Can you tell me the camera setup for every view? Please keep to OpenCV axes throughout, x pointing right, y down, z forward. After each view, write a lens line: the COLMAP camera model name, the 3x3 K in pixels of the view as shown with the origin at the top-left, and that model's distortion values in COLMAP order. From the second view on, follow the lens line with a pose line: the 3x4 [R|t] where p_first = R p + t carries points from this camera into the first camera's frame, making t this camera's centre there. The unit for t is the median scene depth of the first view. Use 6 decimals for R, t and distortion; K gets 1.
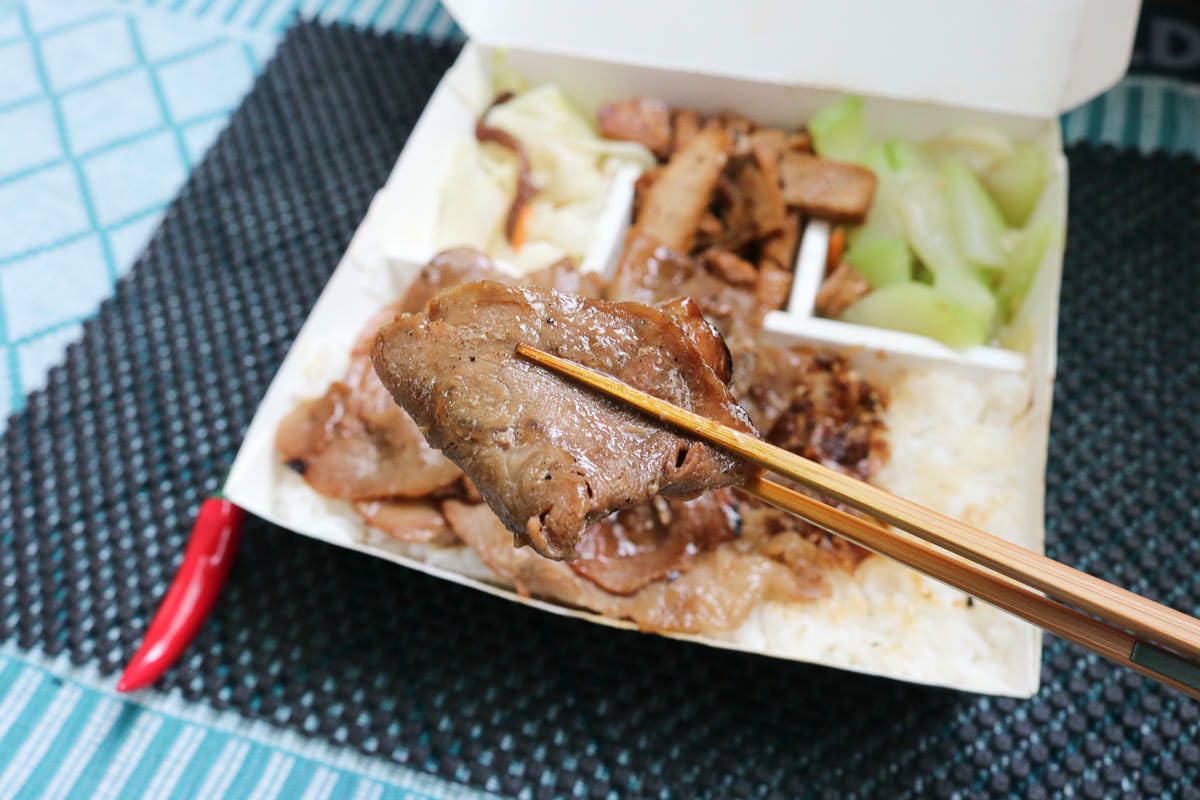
lens RADIAL K [[987.2, 0, 600.9], [0, 987.2, 396.0], [0, 0, 1]] dist [0.028173, -0.006659]
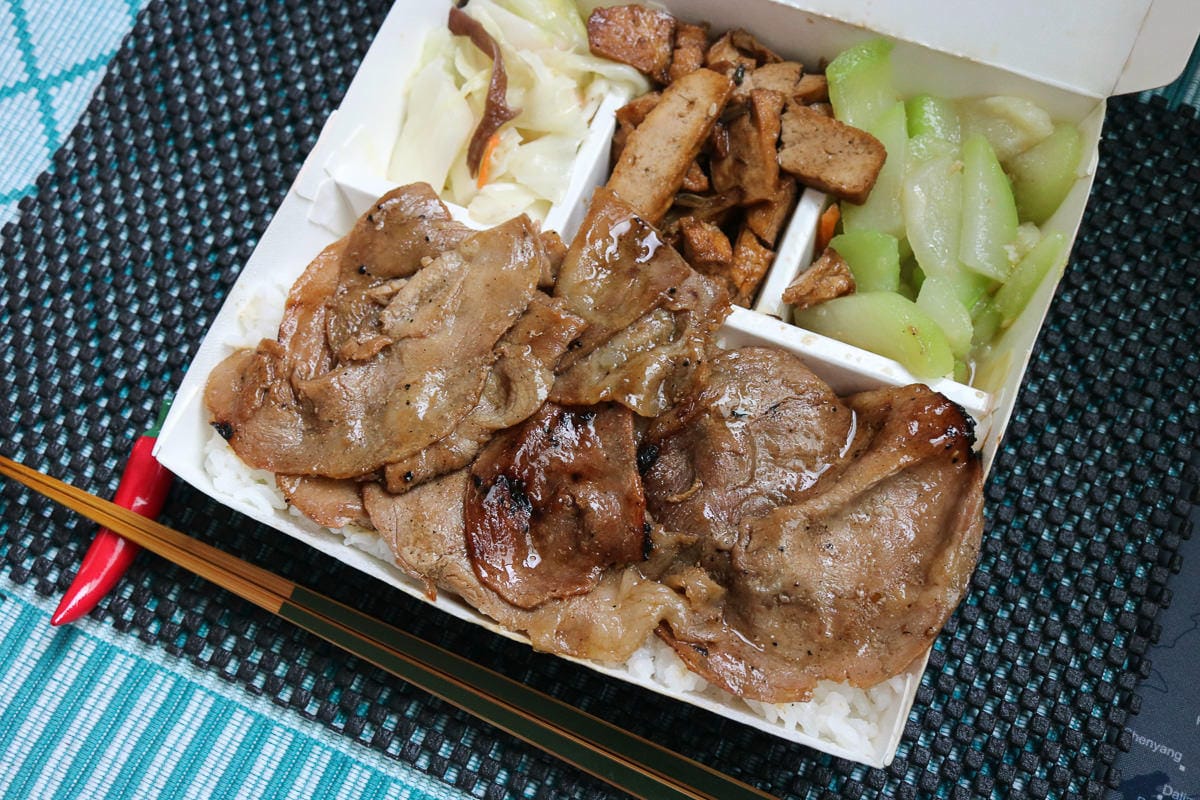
lens RADIAL K [[1250.7, 0, 599.3], [0, 1250.7, 403.1], [0, 0, 1]] dist [0.026669, 0.000000]
pose [[0.991631, 0.115561, -0.057566, 0.121228], [-0.097128, 0.961506, 0.257045, -0.278486], [0.085054, -0.249302, 0.964684, -0.159519]]
